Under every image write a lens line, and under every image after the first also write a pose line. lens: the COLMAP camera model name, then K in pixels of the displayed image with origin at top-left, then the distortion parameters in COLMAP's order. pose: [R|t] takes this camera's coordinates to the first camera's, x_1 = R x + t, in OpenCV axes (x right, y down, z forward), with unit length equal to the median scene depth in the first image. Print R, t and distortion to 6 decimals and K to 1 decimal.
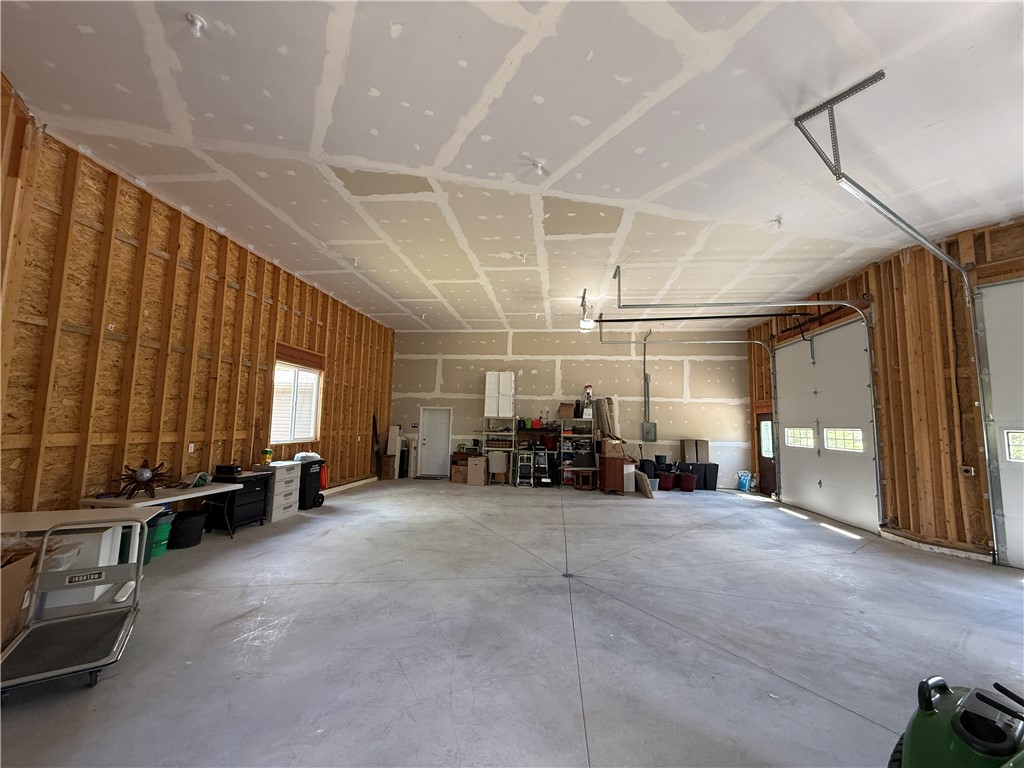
lens RADIAL K [[409.4, 0, 509.0], [0, 409.4, 381.6], [0, 0, 1]] dist [0.001559, 0.000334]
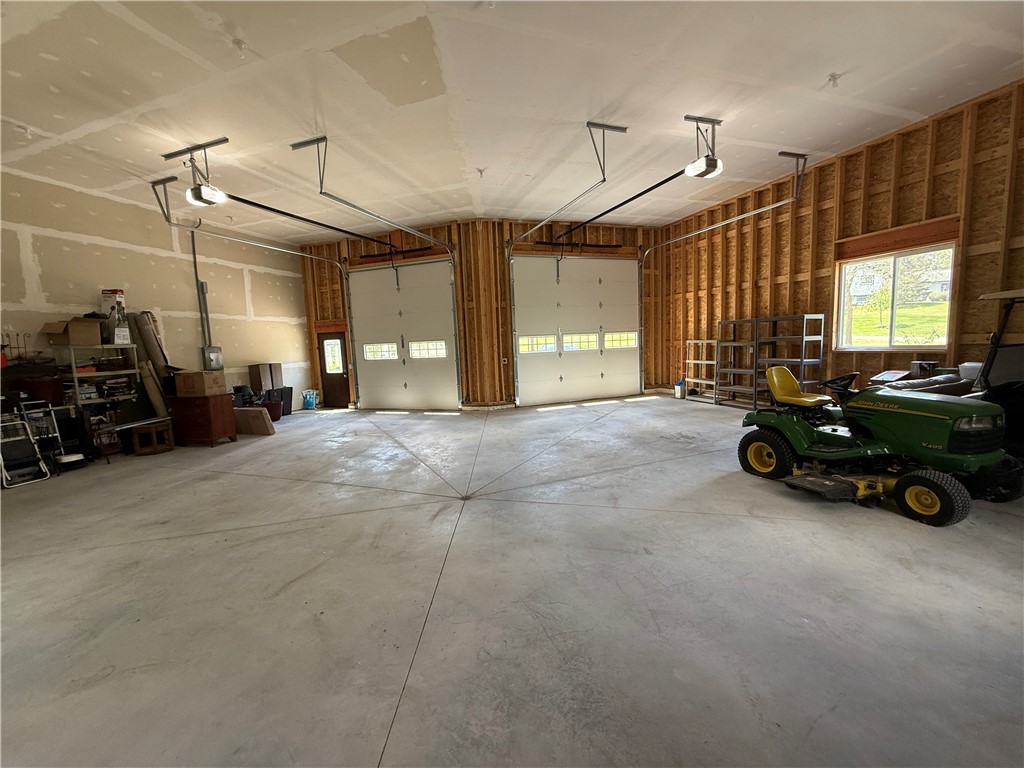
lens RADIAL K [[409.4, 0, 509.5], [0, 409.4, 386.7], [0, 0, 1]] dist [0.001559, 0.000334]
pose [[0.202818, -0.137273, 0.969547, -0.343391], [-0.054210, 0.987033, 0.151089, 0.032262], [-0.977715, -0.083203, 0.192747, 0.350209]]
